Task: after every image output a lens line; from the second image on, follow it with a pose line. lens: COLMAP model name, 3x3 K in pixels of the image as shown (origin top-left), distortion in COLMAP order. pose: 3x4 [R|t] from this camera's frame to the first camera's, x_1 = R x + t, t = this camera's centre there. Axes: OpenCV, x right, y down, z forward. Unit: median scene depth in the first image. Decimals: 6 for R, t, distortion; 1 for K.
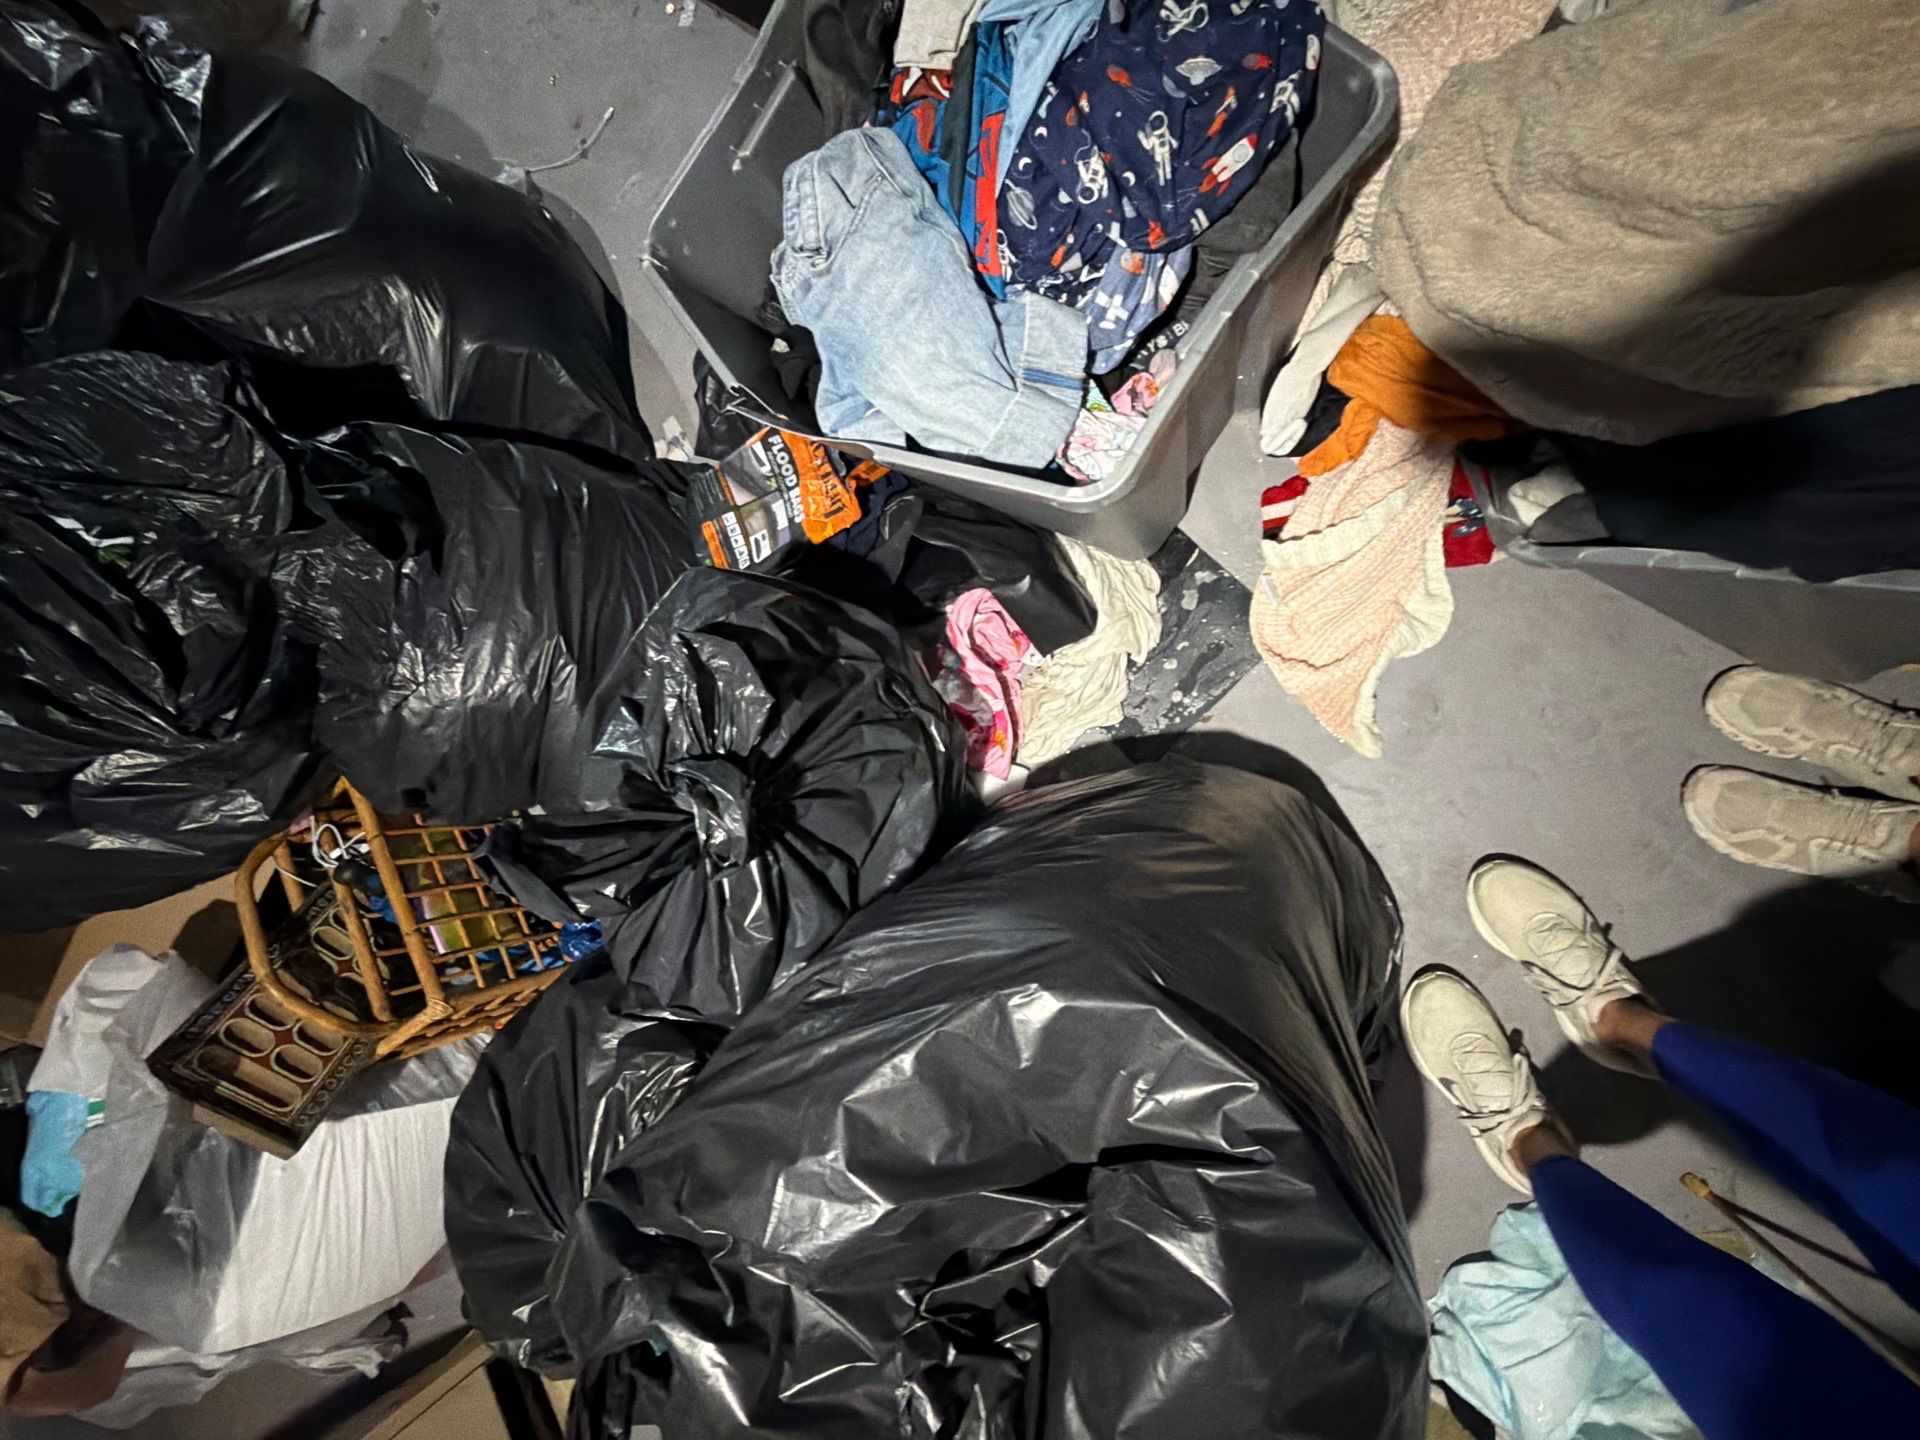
lens RADIAL K [[768.3, 0, 960.0], [0, 768.3, 720.0], [0, 0, 1]] dist [-0.000378, 0.000108]
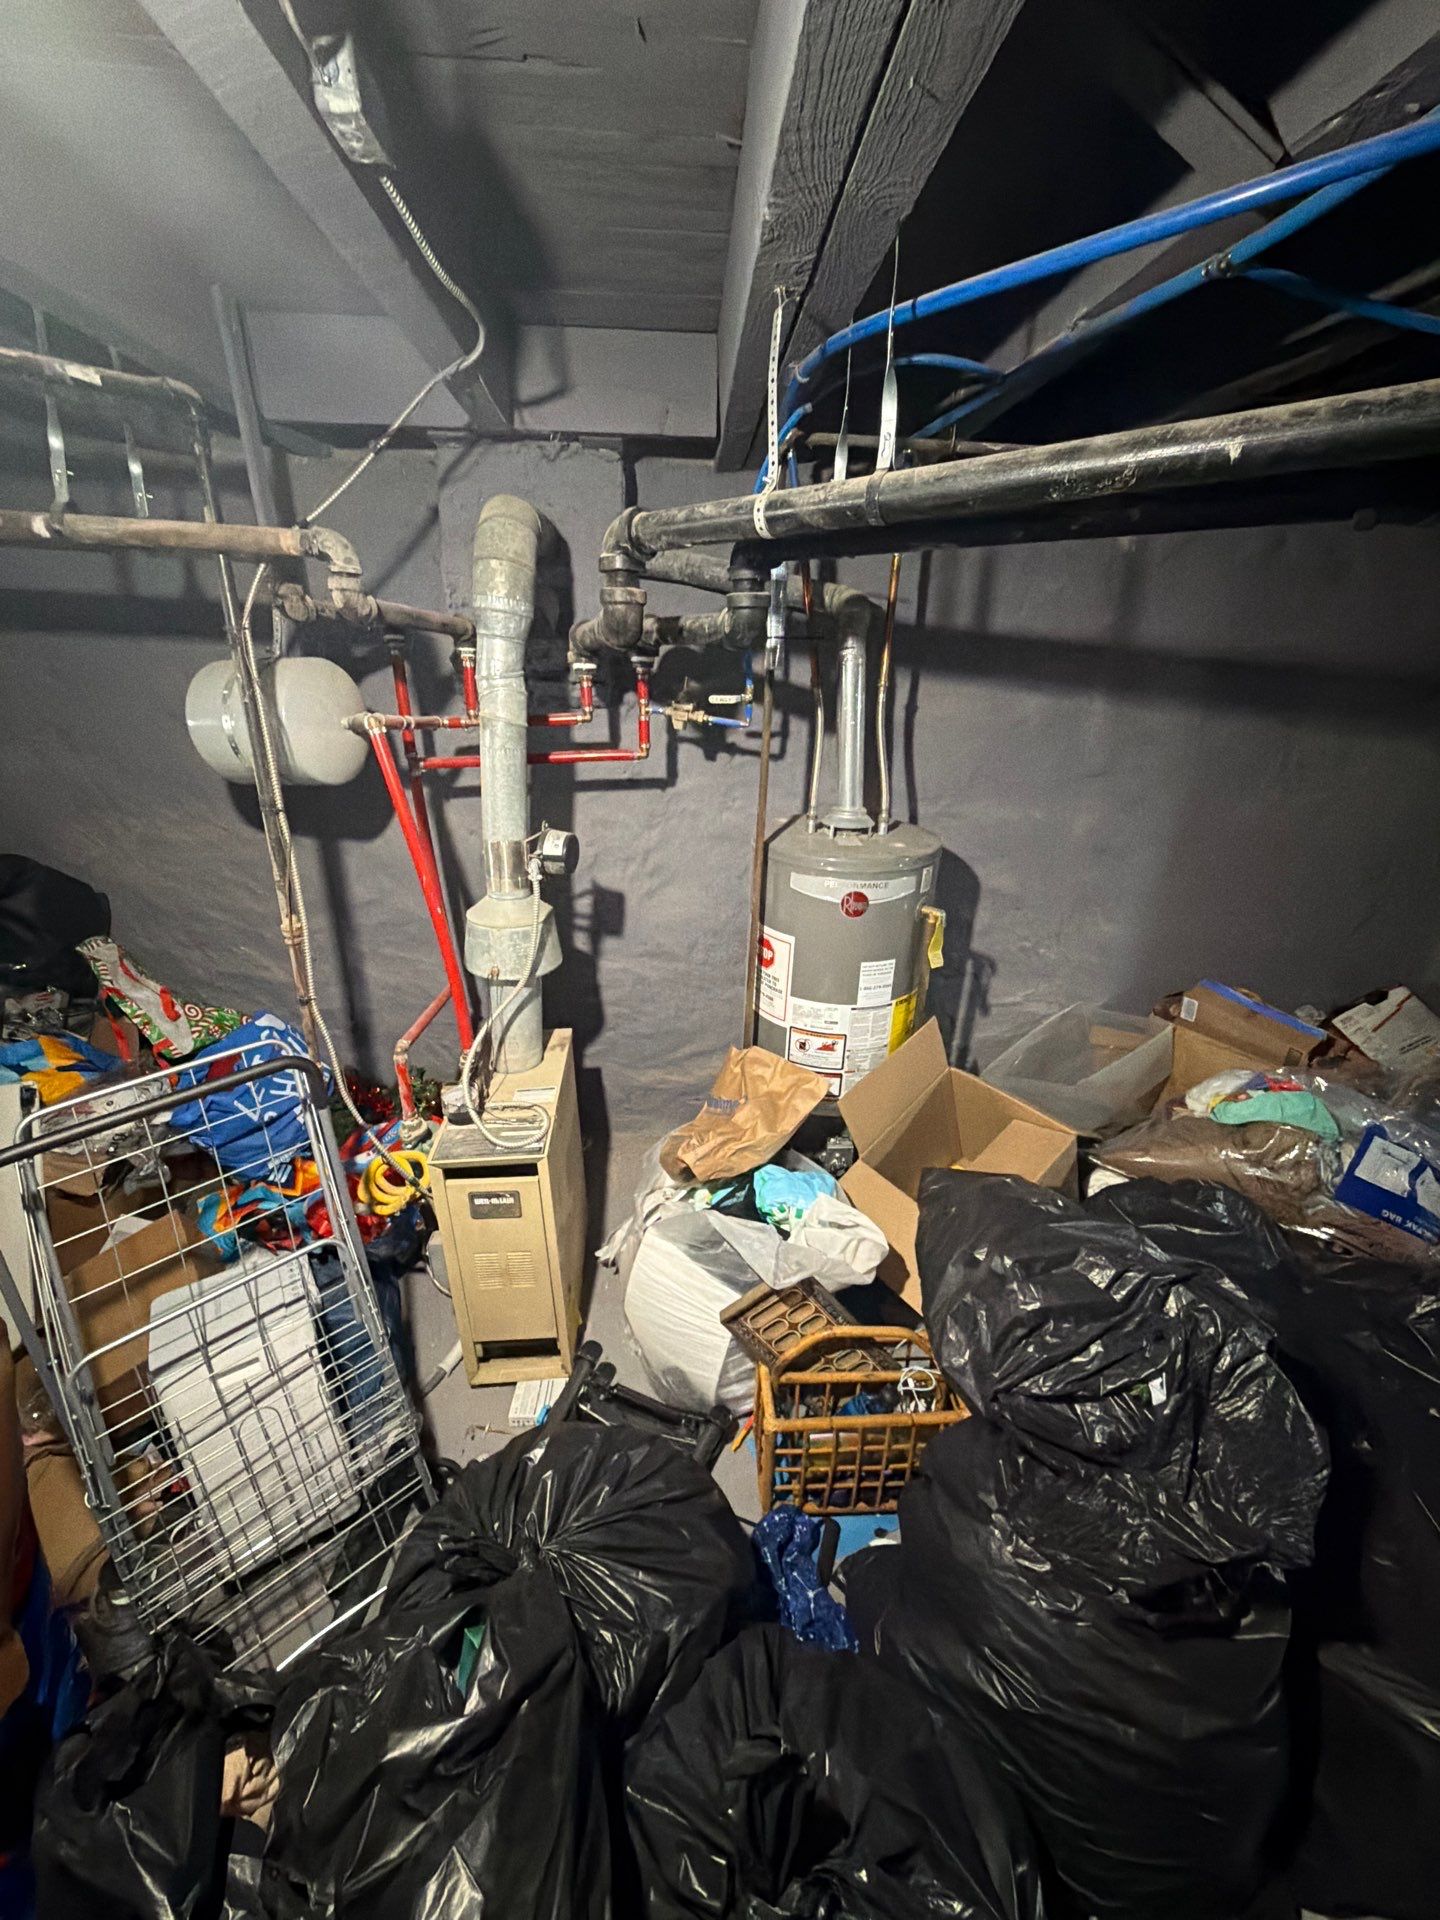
lens RADIAL K [[768.3, 0, 720.0], [0, 768.3, 960.0], [0, 0, 1]] dist [-0.000378, 0.000108]
pose [[-0.461909, 0.605891, -0.647716, -0.237765], [-0.861157, -0.131613, 0.491006, -0.099325], [0.212248, 0.784585, 0.582561, -0.426471]]
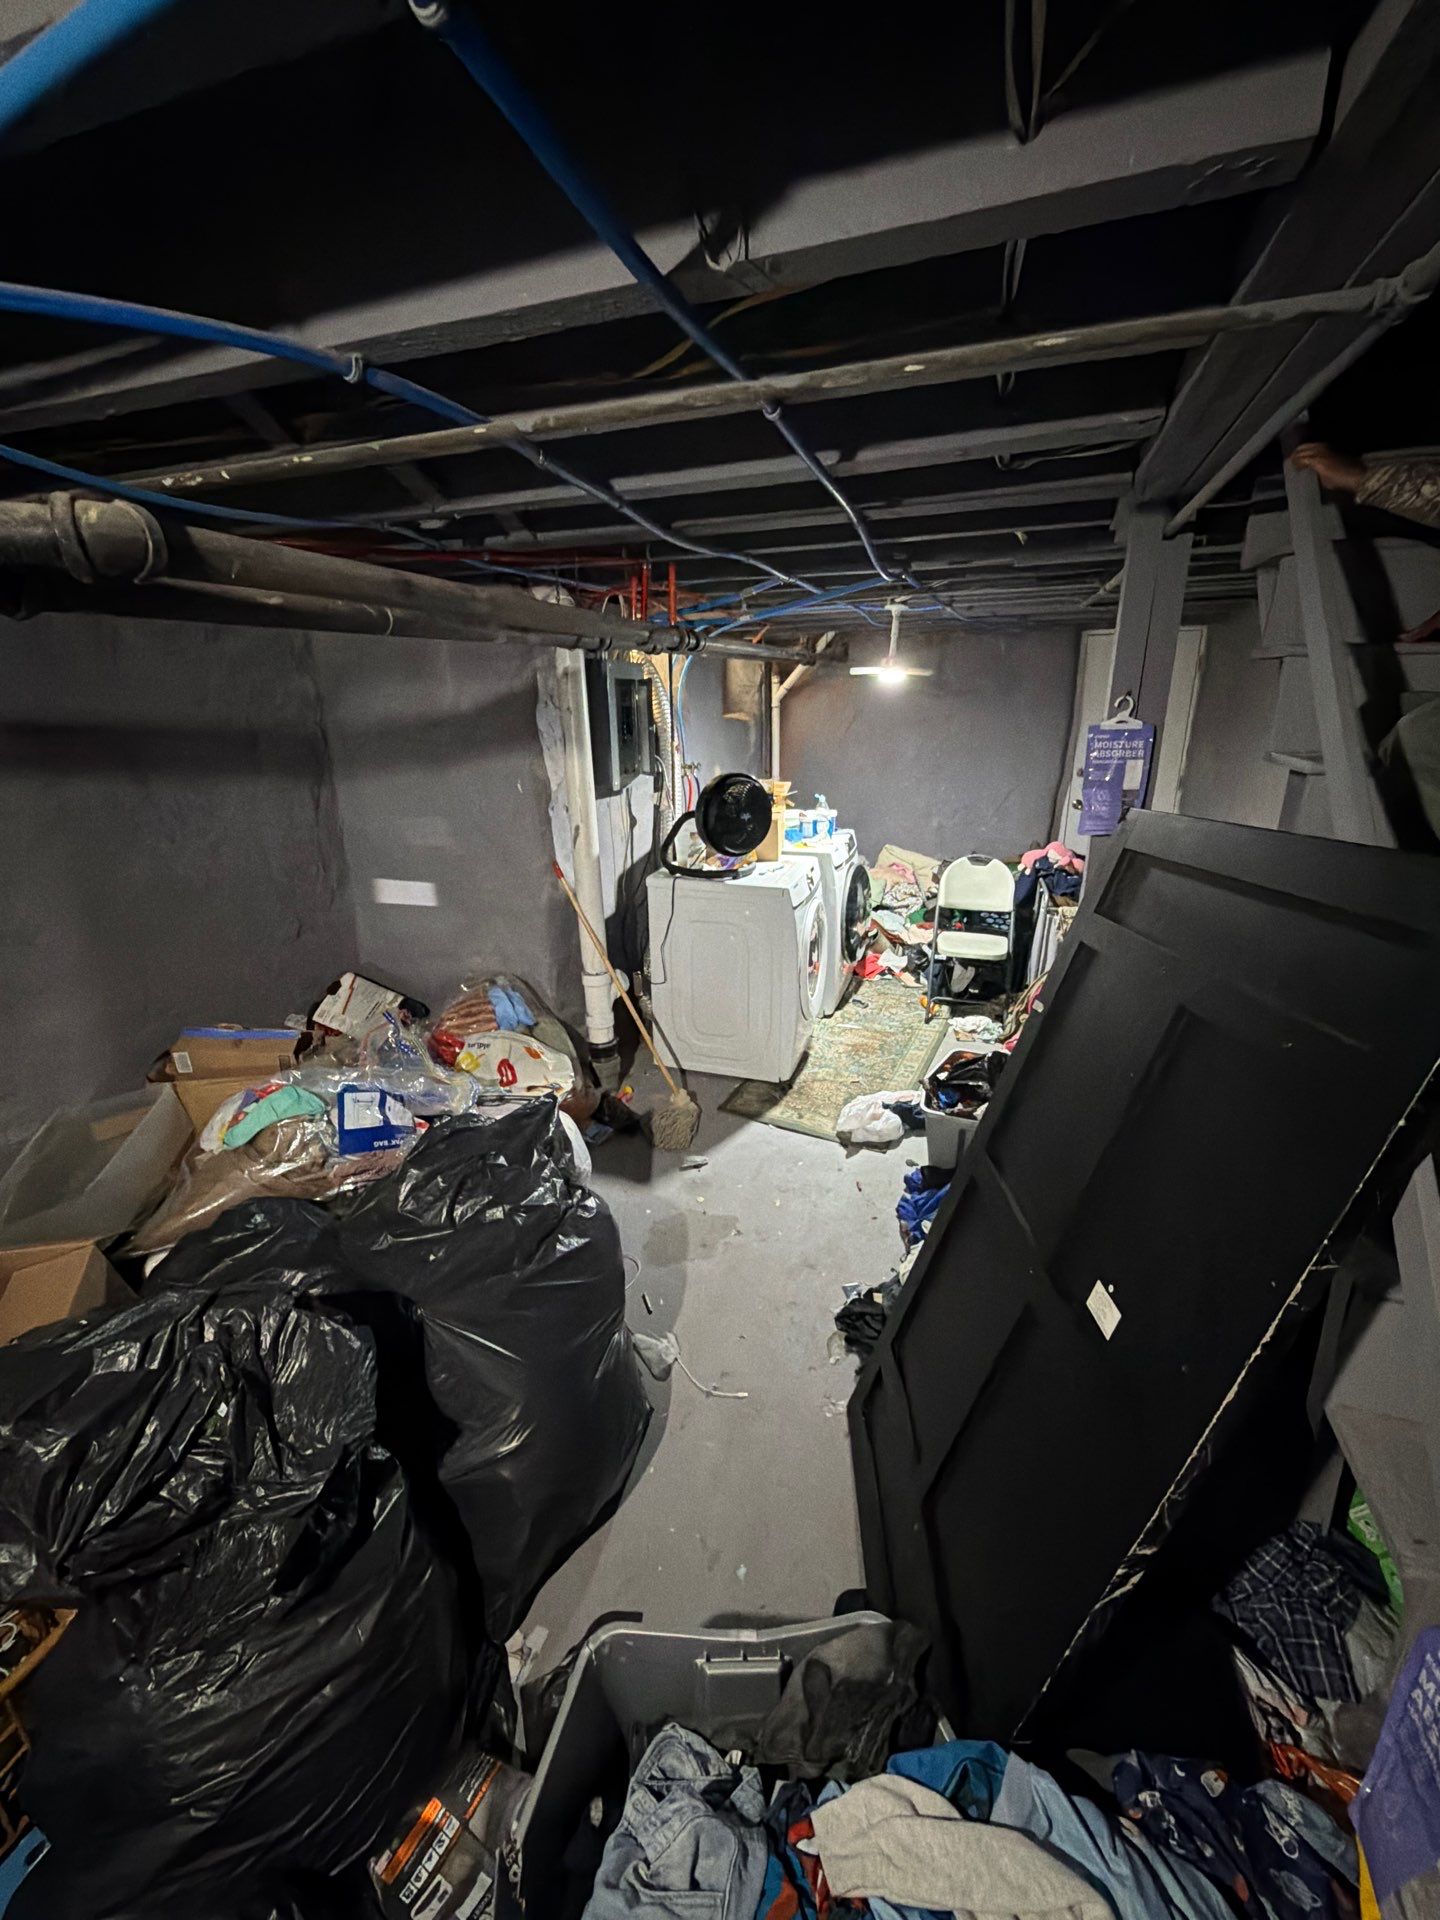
lens RADIAL K [[764.7, 0, 720.0], [0, 764.7, 960.0], [0, 0, 1]] dist [0.000503, 0.000155]
pose [[0.592711, 0.534706, -0.602315, -0.108042], [-0.795183, 0.269669, -0.543105, -0.309396], [-0.127976, 0.800855, 0.585025, -0.474728]]
